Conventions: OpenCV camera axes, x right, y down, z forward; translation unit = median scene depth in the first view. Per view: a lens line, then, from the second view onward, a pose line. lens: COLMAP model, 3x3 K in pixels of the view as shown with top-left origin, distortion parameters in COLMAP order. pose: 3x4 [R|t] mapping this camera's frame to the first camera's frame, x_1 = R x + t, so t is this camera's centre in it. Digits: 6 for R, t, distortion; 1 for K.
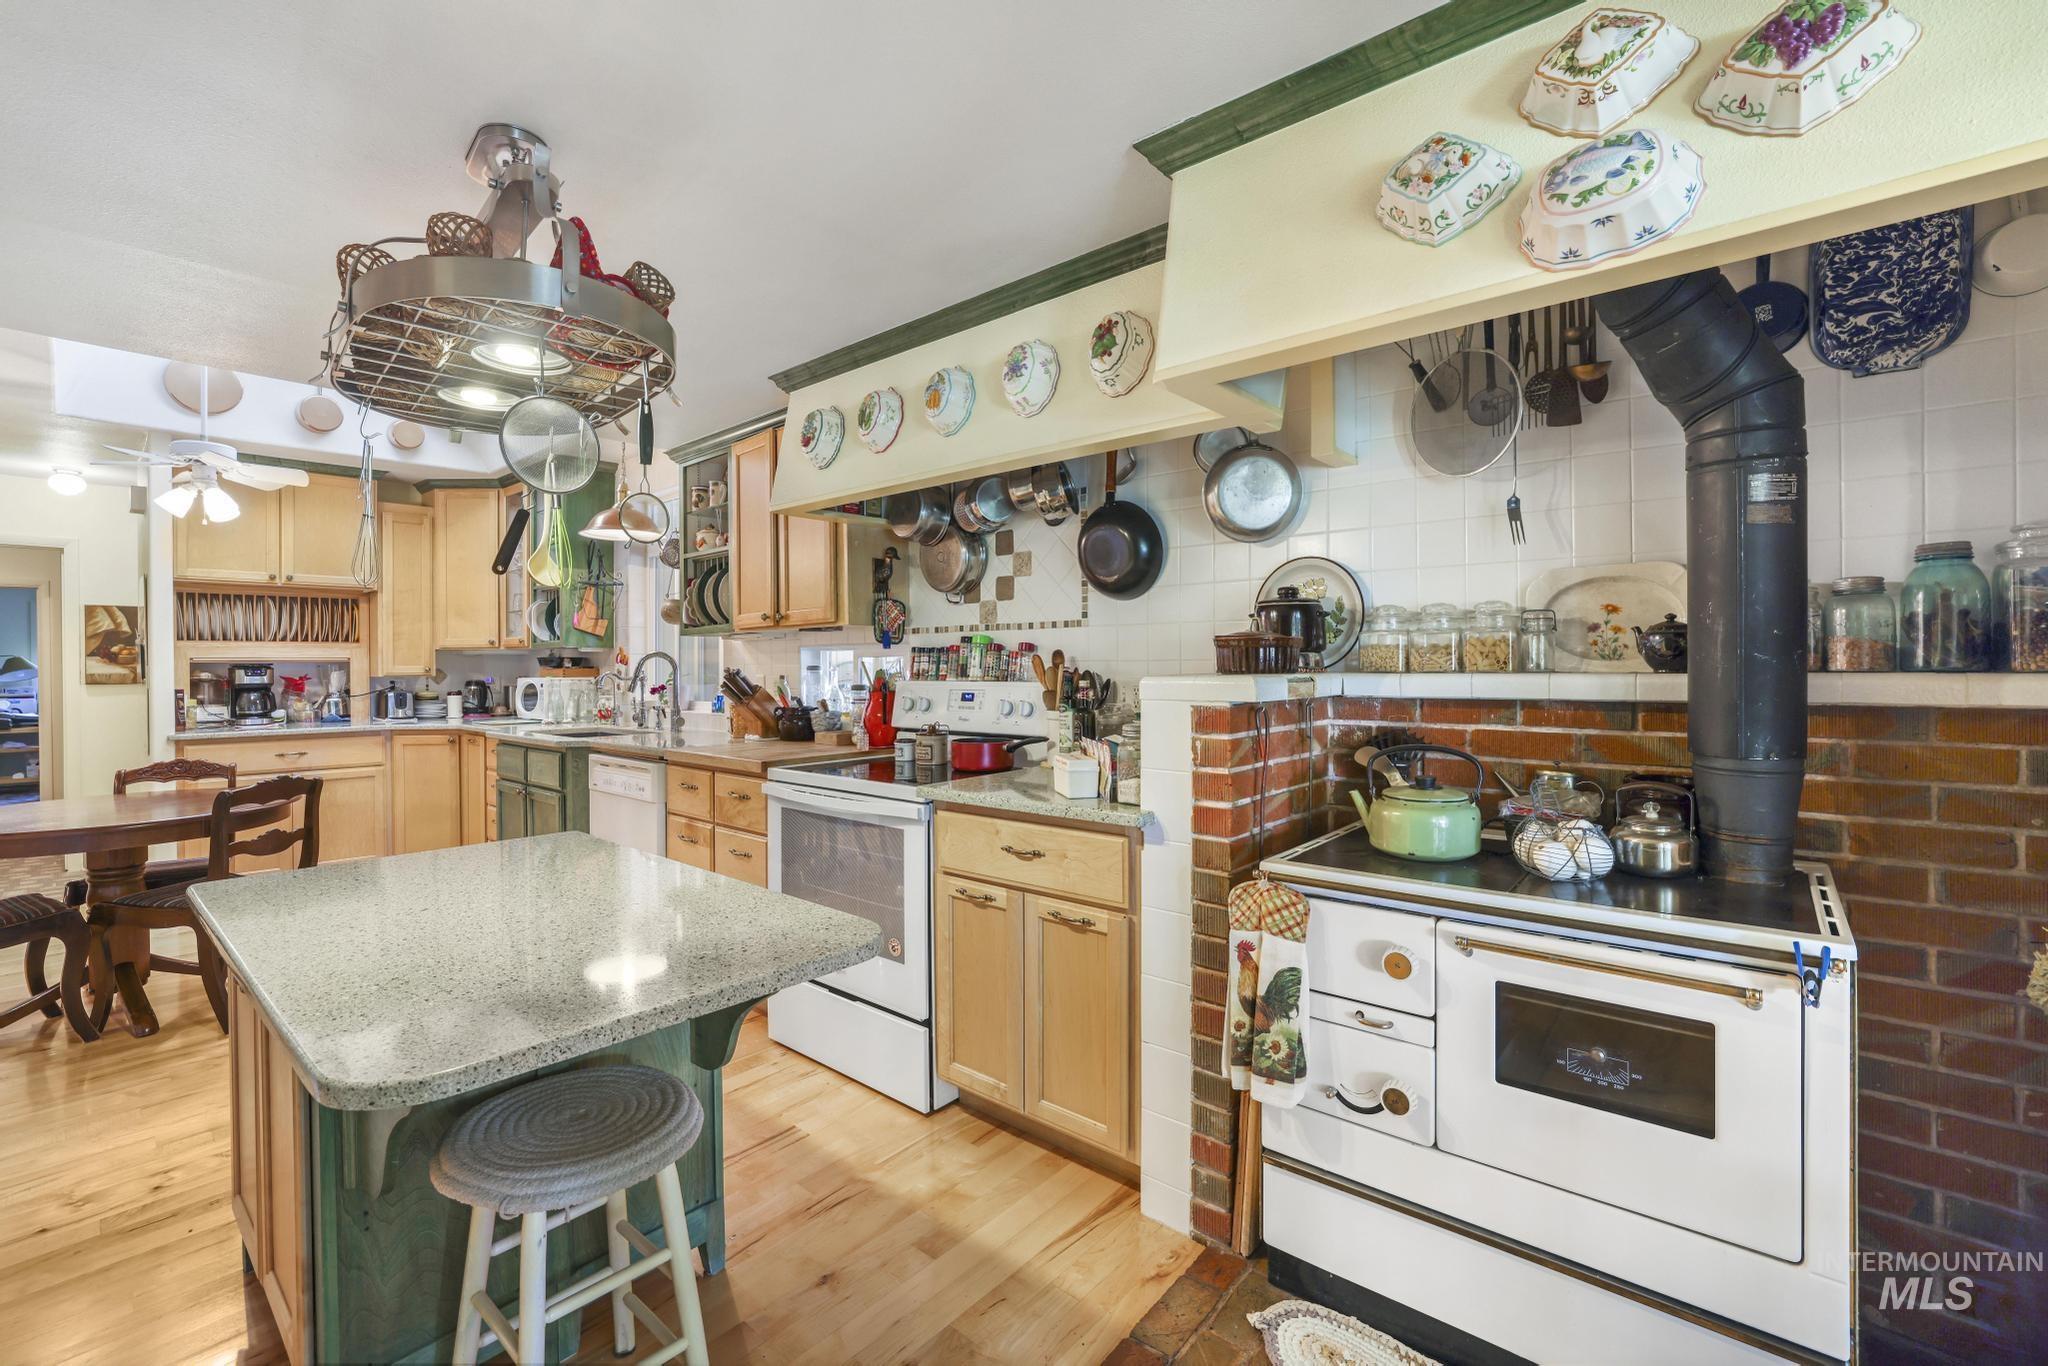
lens RADIAL K [[887.9, 0, 1013.1], [0, 887.9, 668.2], [0, 0, 1]] dist [-0.061434, 0.019483]
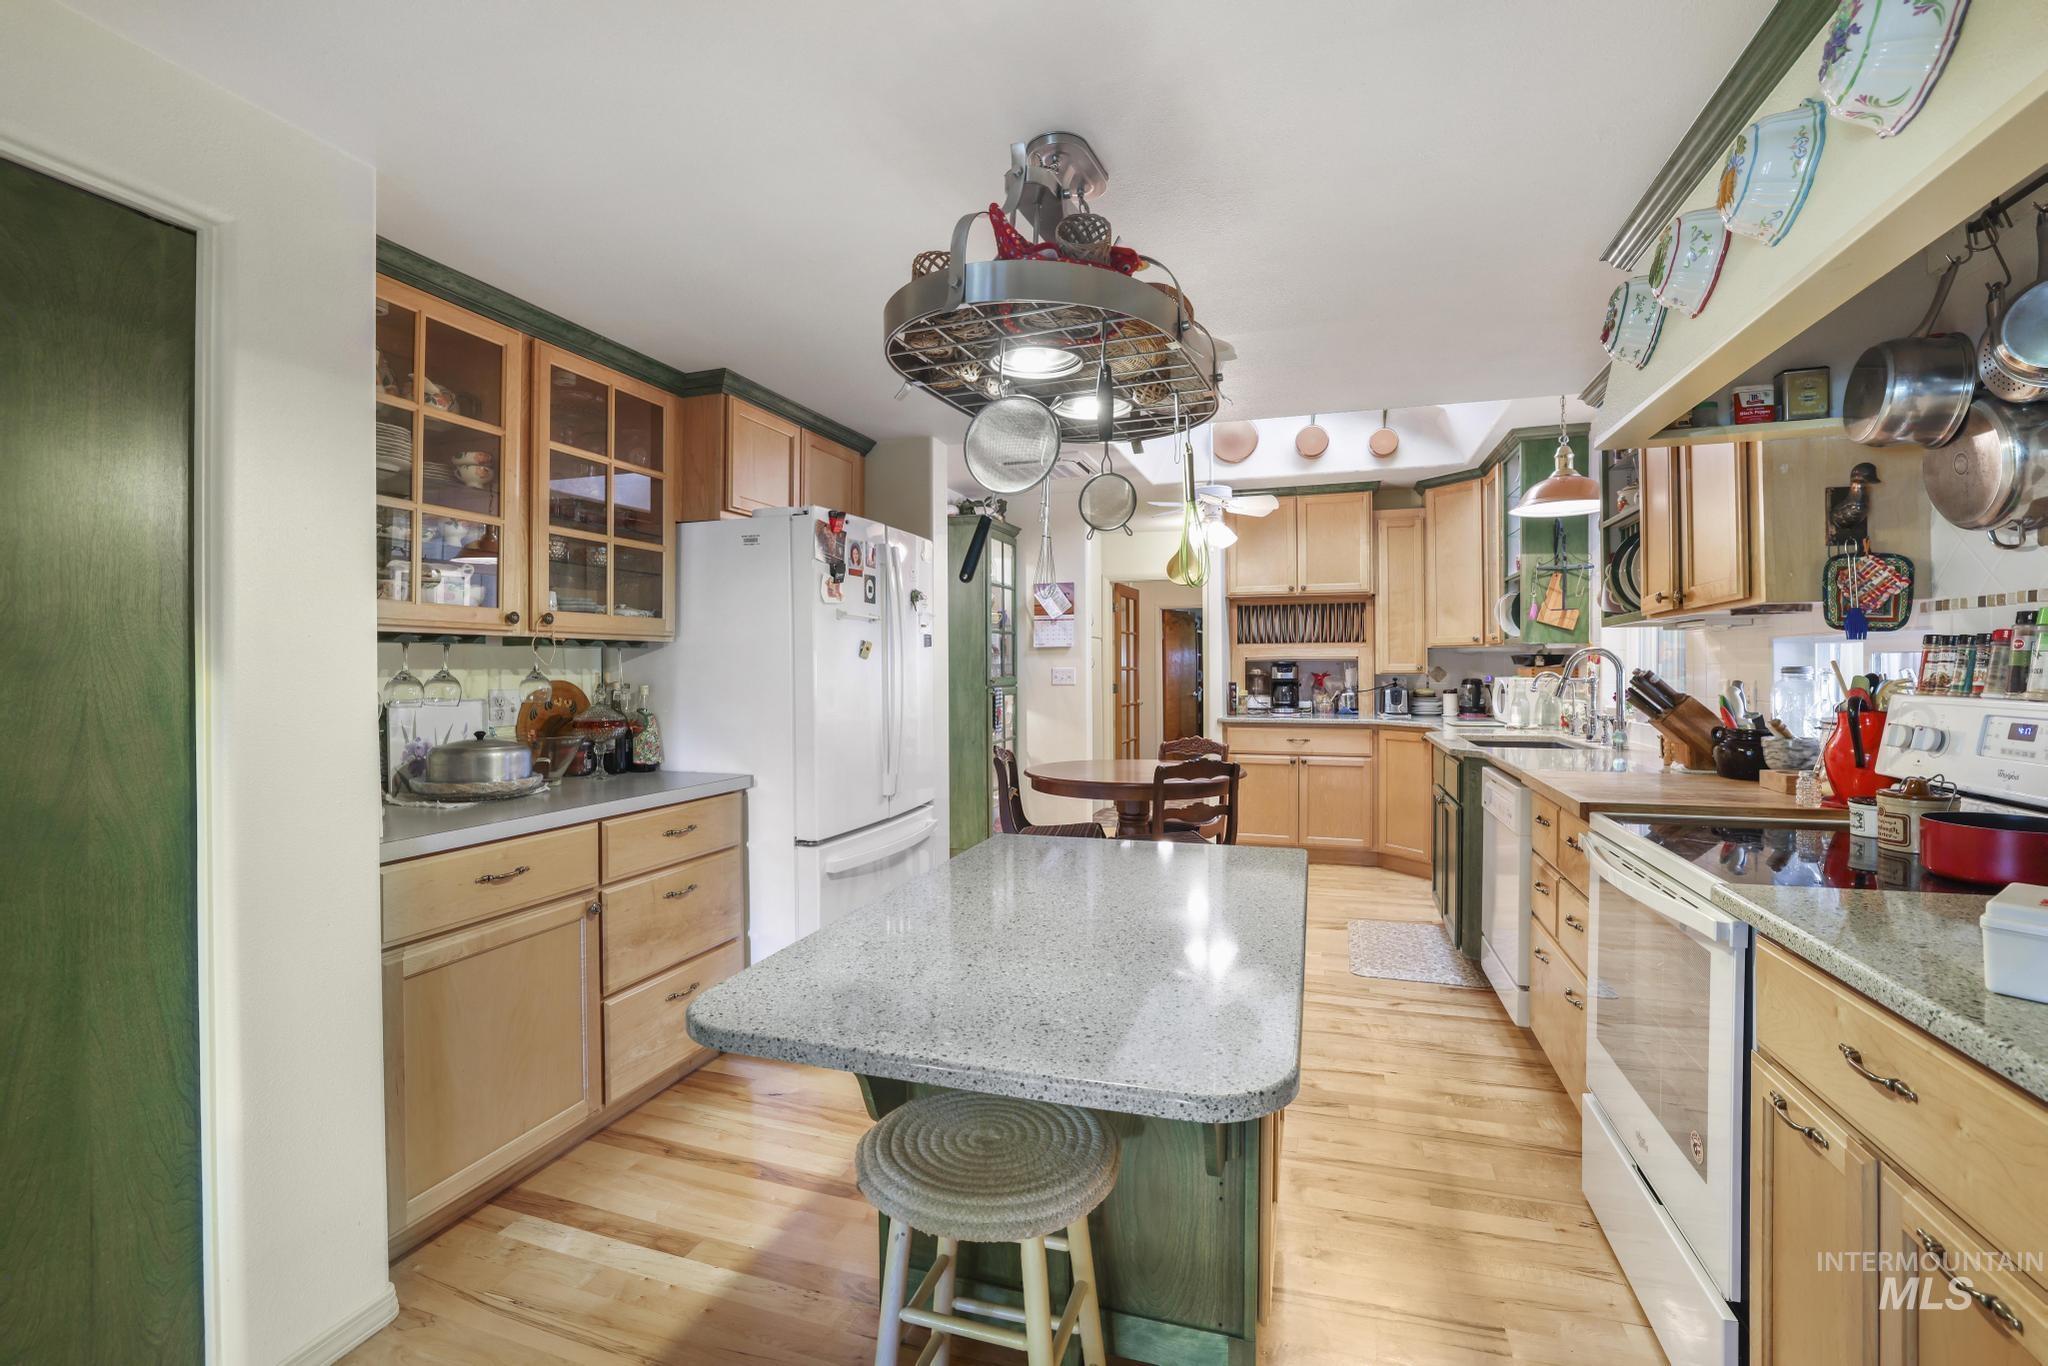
lens RADIAL K [[887.9, 0, 1013.1], [0, 887.9, 668.2], [0, 0, 1]] dist [-0.061434, 0.019483]
pose [[0.377886, 0.005577, -0.925835, 0.120685], [-0.000095, 0.999982, 0.005985, -0.004425], [0.925852, -0.002174, 0.377880, 0.198508]]
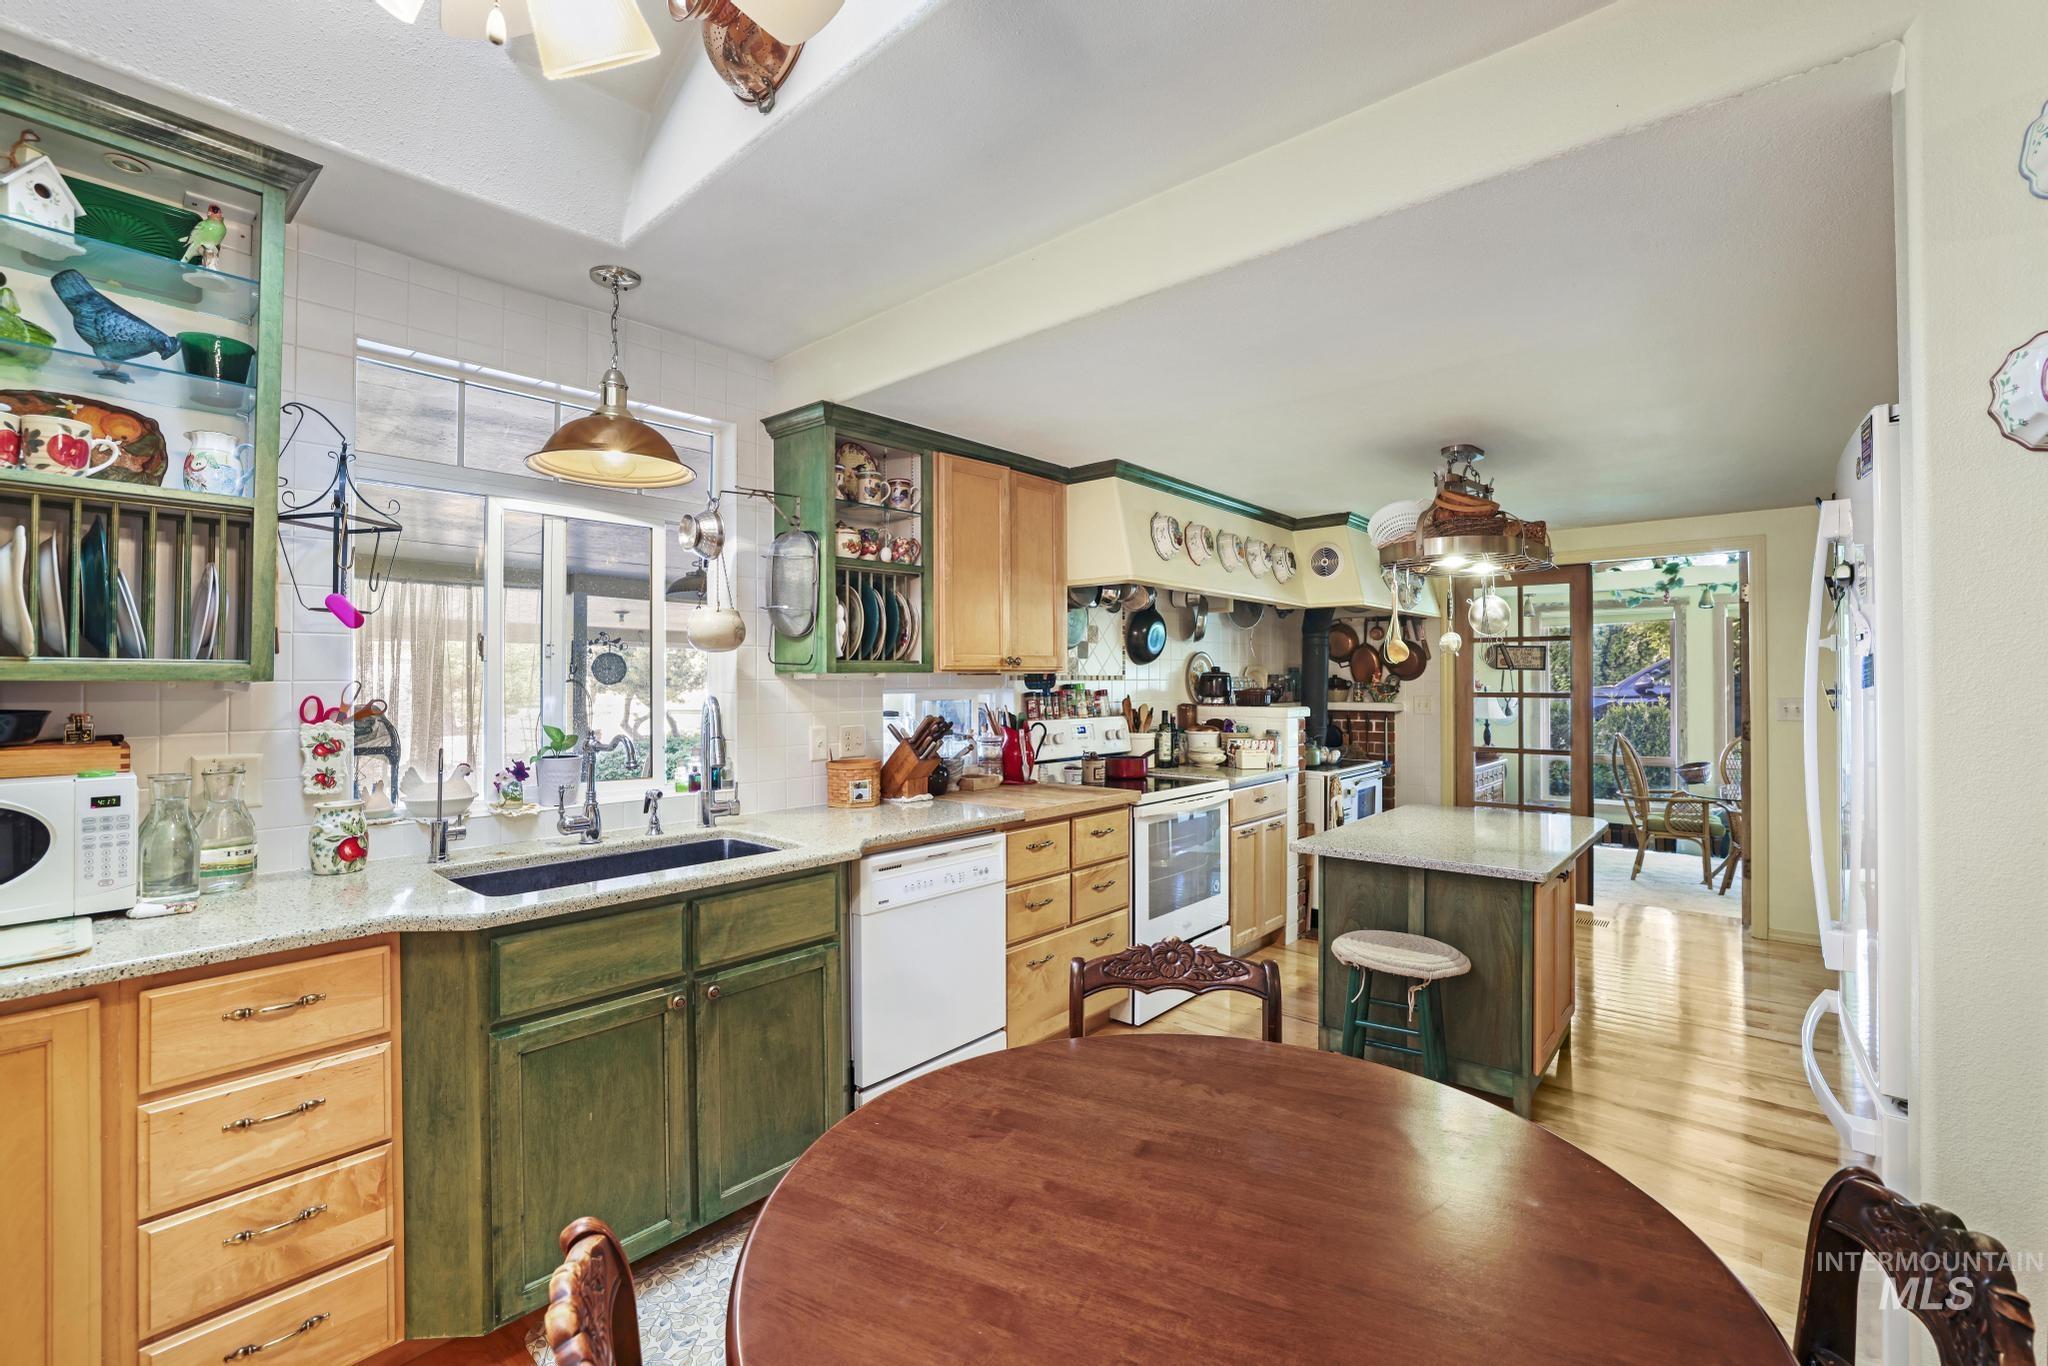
lens RADIAL K [[887.9, 0, 1013.1], [0, 887.9, 668.2], [0, 0, 1]] dist [-0.061434, 0.019483]
pose [[-0.004187, 0.022106, 0.999747, -0.947182], [0.006130, 0.999737, -0.022080, -0.021552], [-0.999972, 0.006036, -0.004321, 0.760589]]
